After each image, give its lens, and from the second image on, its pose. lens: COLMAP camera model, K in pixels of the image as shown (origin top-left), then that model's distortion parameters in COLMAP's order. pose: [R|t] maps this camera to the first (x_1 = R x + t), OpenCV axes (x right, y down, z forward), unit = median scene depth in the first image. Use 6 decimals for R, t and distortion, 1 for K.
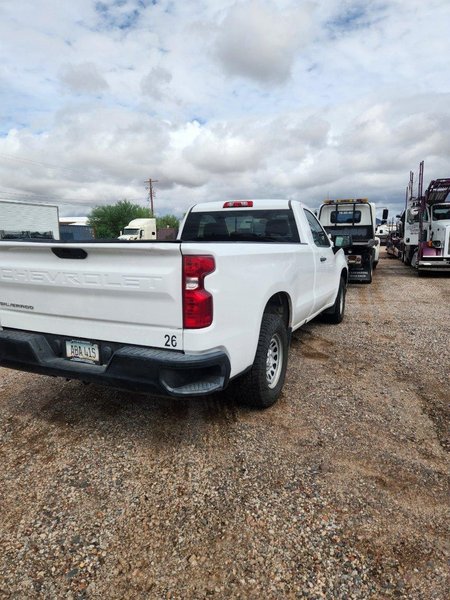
lens RADIAL K [[392.7, 0, 225.0], [0, 392.7, 300.0], [0, 0, 1]] dist [0.073762, -0.000574]
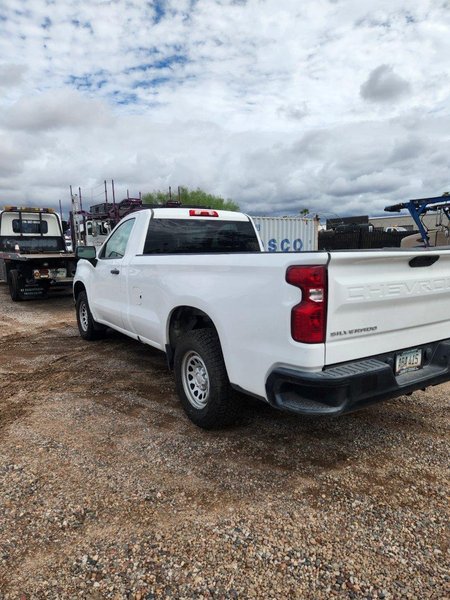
lens RADIAL K [[392.7, 0, 225.0], [0, 392.7, 300.0], [0, 0, 1]] dist [0.073762, -0.000574]
pose [[0.539057, -0.119397, 0.833764, -1.000143], [0.143758, 0.988419, 0.048600, -0.094786], [-0.829910, 0.093662, 0.549979, 0.578815]]
